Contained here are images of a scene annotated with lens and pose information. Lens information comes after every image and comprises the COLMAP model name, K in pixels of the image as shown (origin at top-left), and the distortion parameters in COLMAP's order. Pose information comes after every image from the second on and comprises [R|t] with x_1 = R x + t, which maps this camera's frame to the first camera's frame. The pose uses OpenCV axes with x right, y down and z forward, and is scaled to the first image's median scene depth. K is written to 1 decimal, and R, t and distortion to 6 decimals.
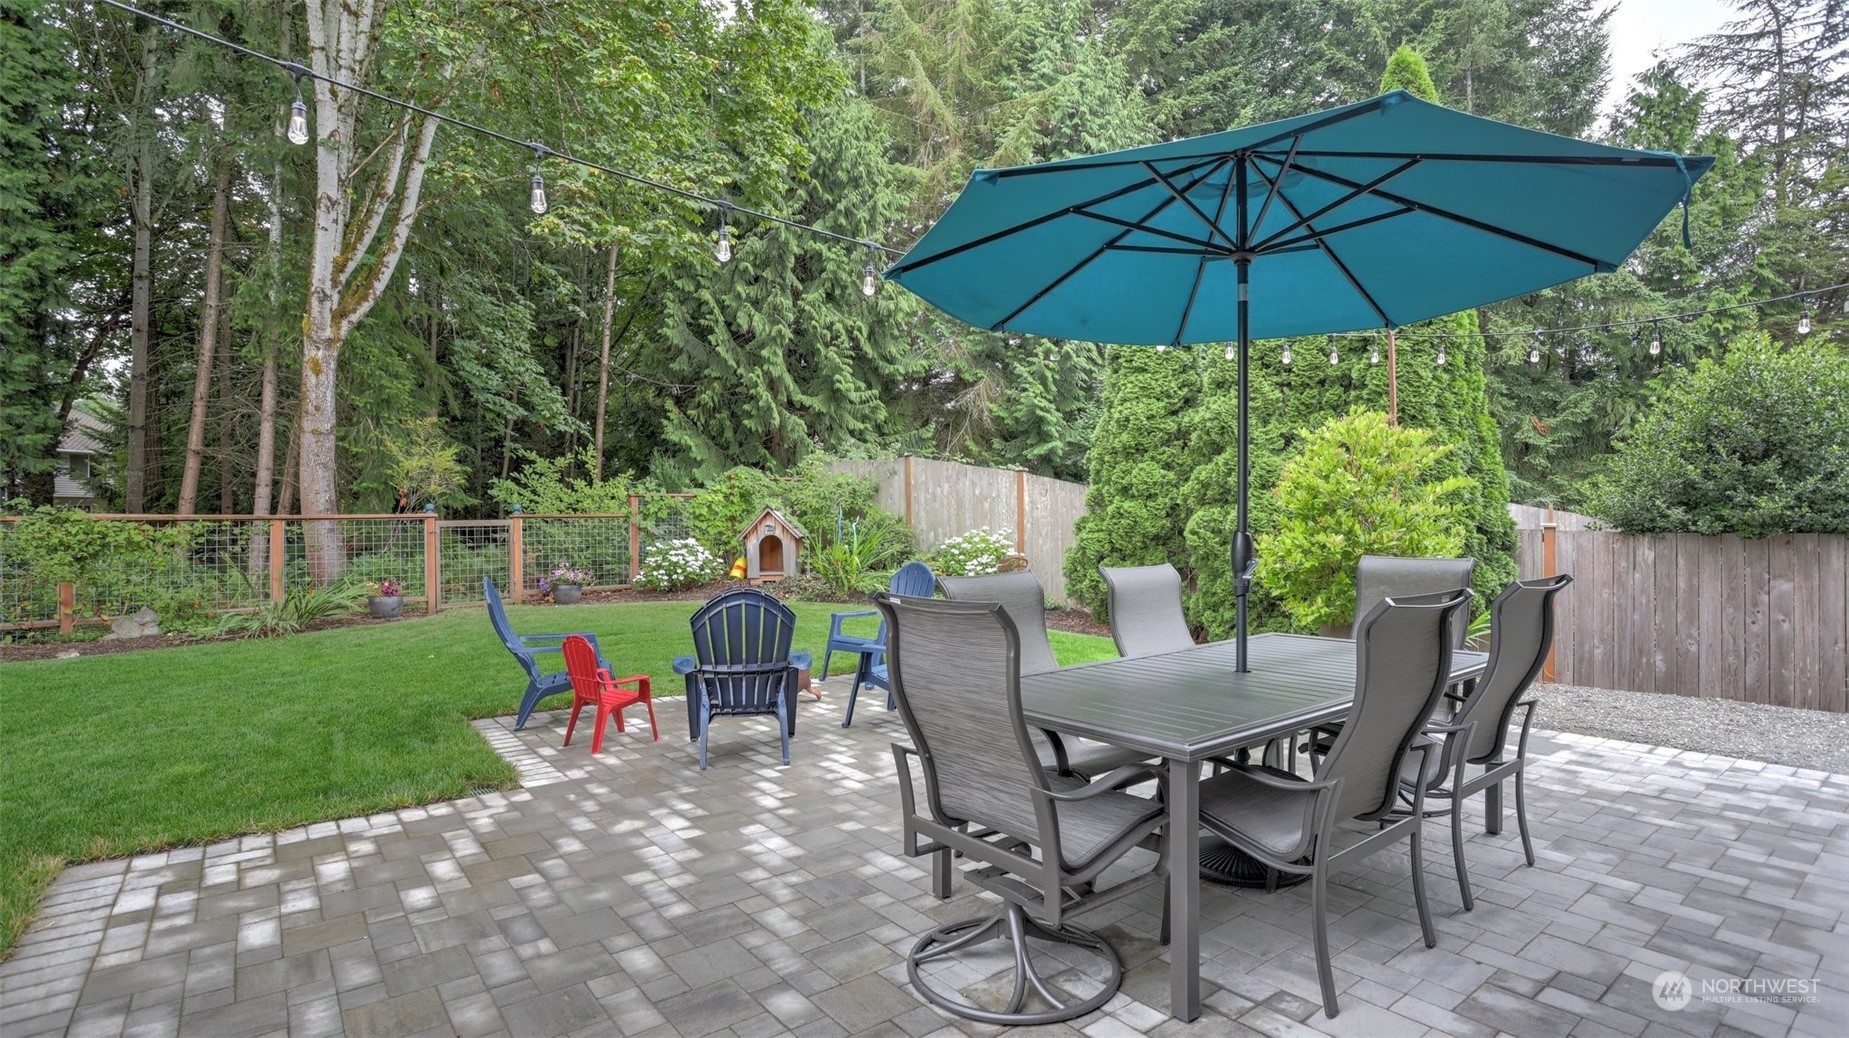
lens RADIAL K [[895.4, 0, 898.1], [0, 895.4, 497.4], [0, 0, 1]] dist [-0.033225, 0.015048]
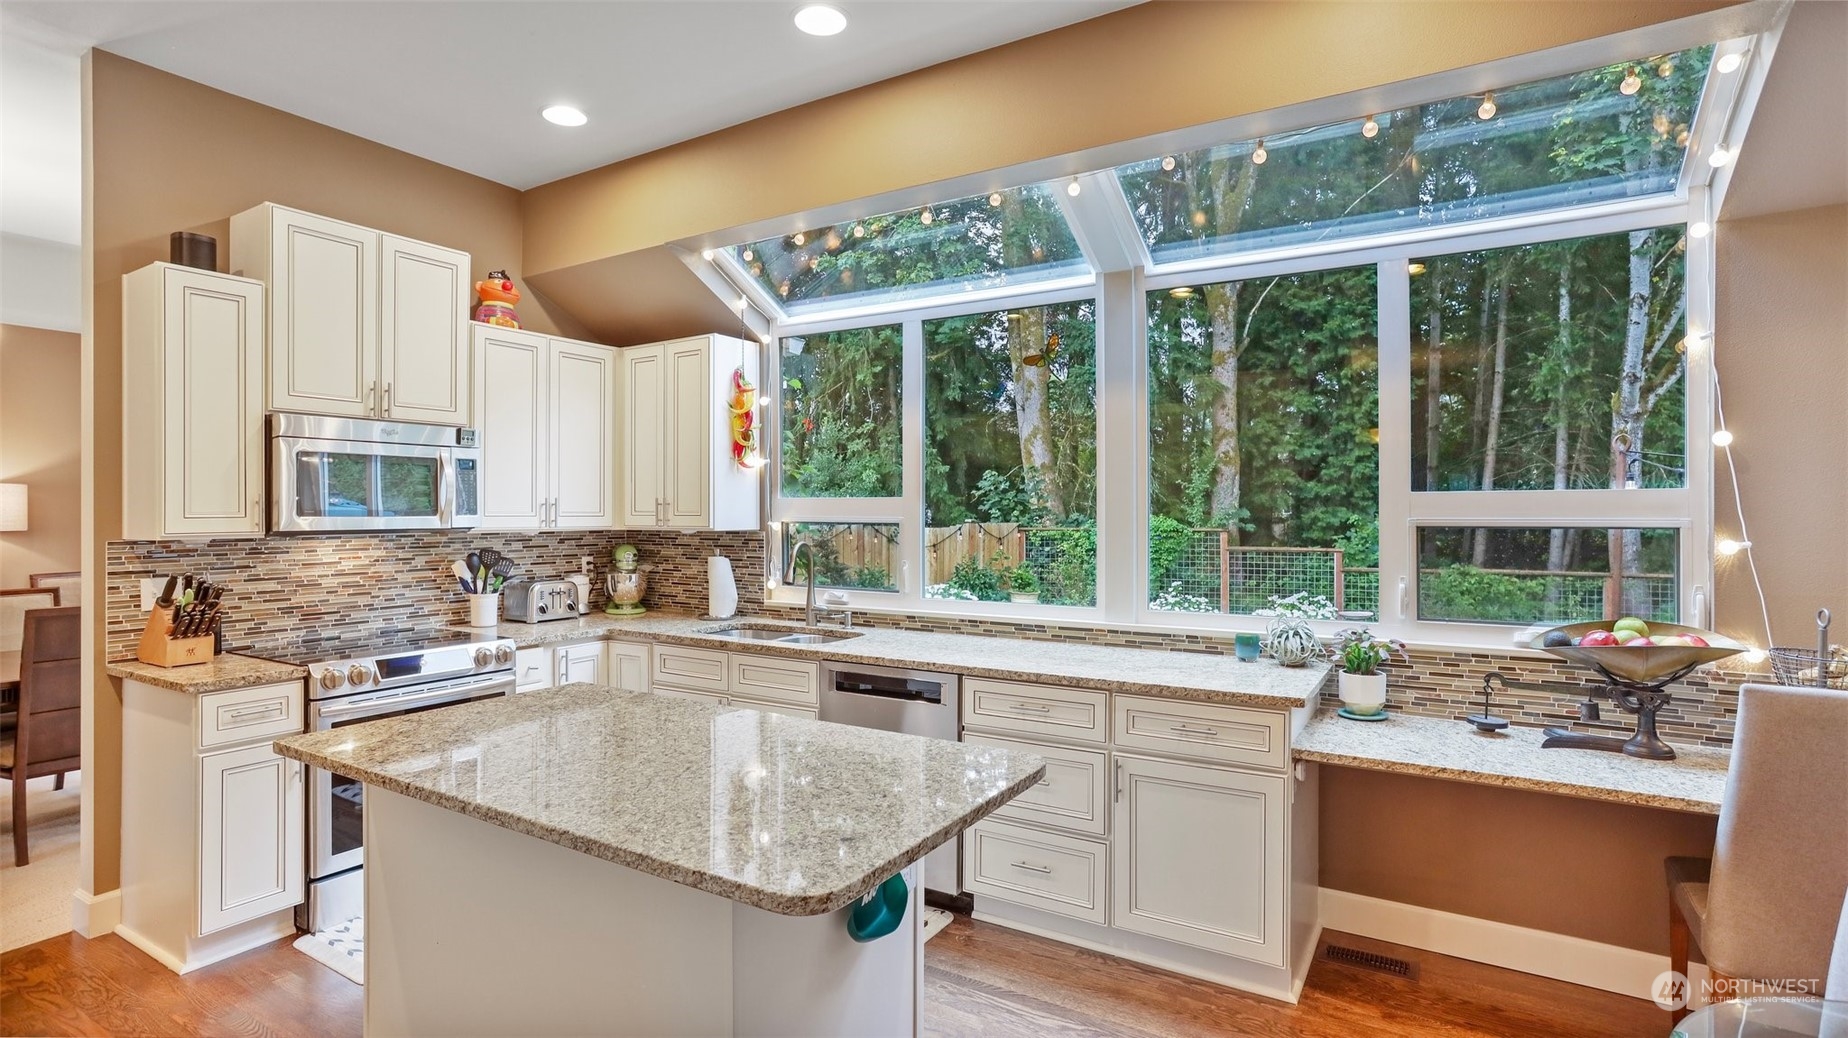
lens RADIAL K [[894.9, 0, 934.8], [0, 894.9, 513.6], [0, 0, 1]] dist [-0.033225, 0.015048]
pose [[0.386351, 0.010305, -0.922294, 0.055310], [0.013947, 0.999758, 0.017013, -0.069104], [0.922246, -0.019436, 0.386114, -0.250874]]
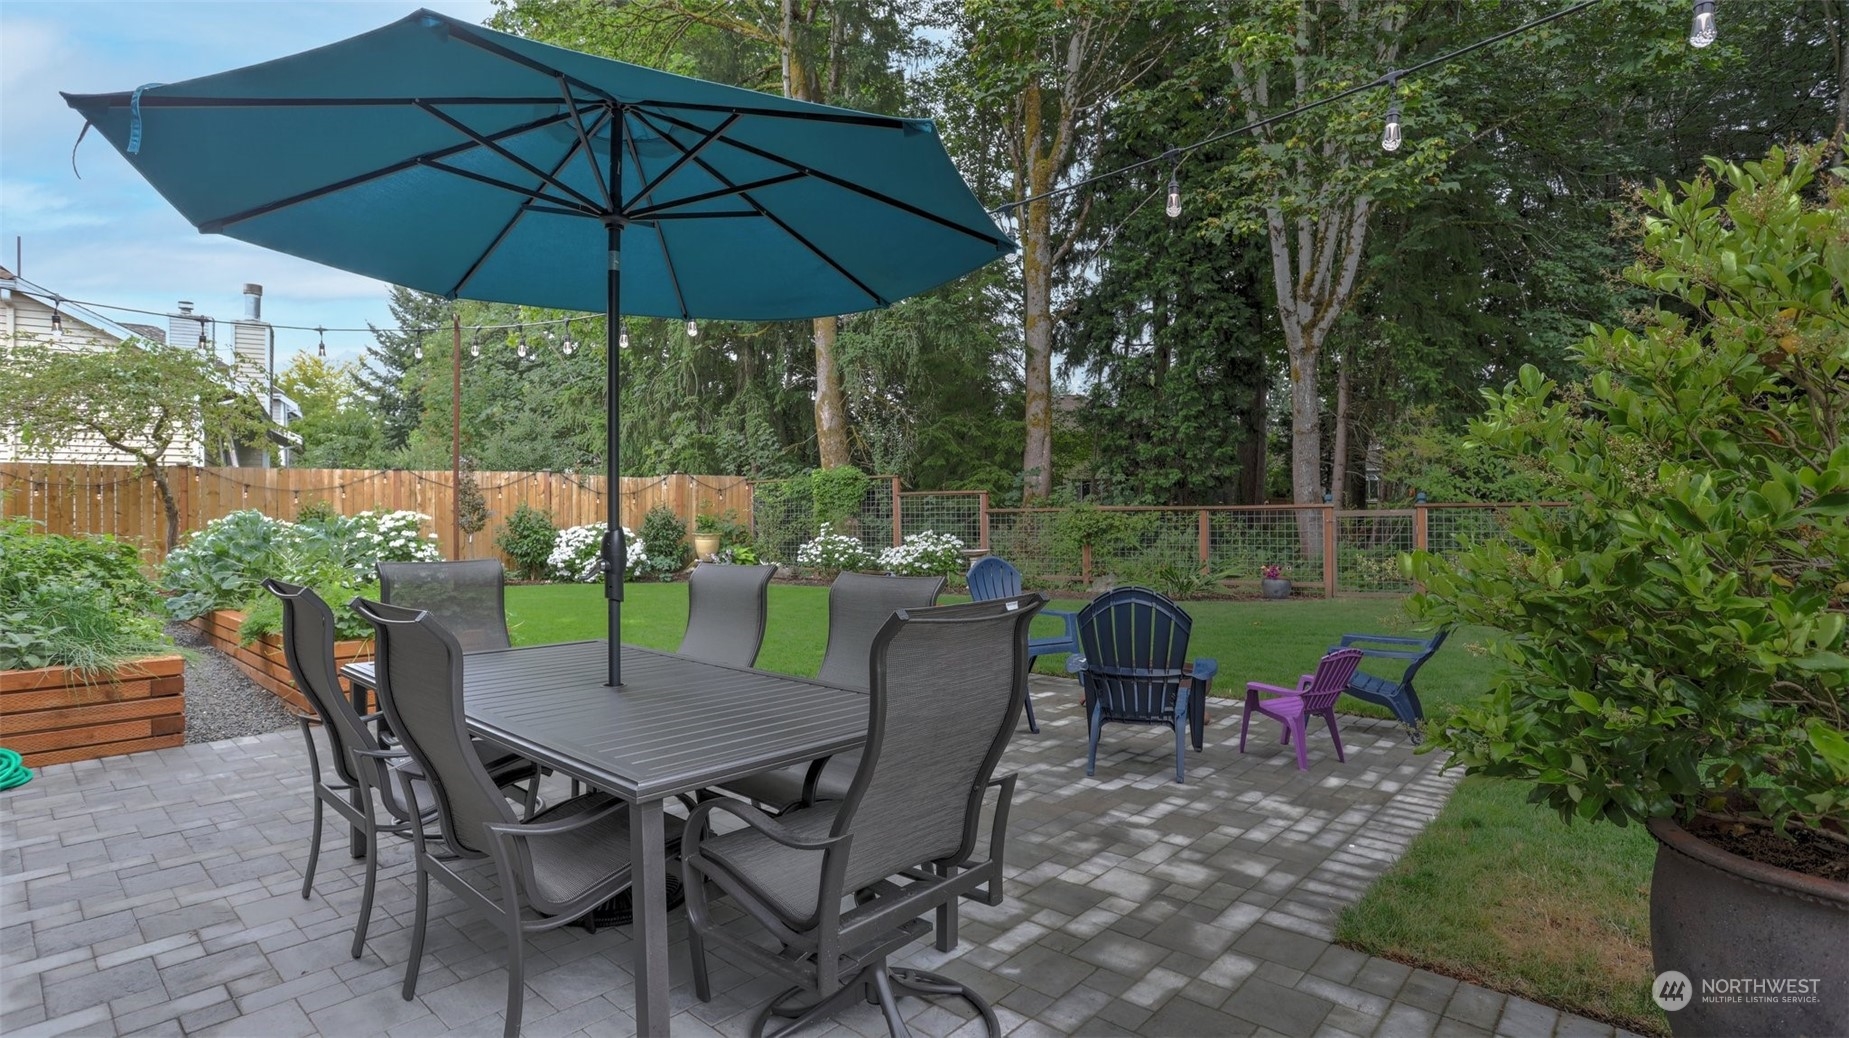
lens RADIAL K [[895.4, 0, 944.8], [0, 895.4, 514.8], [0, 0, 1]] dist [-0.033225, 0.015048]
pose [[0.232377, 0.005363, -0.972611, 0.300012], [0.023524, 0.999661, 0.011132, 0.007105], [0.972341, -0.025466, 0.232172, 0.251517]]
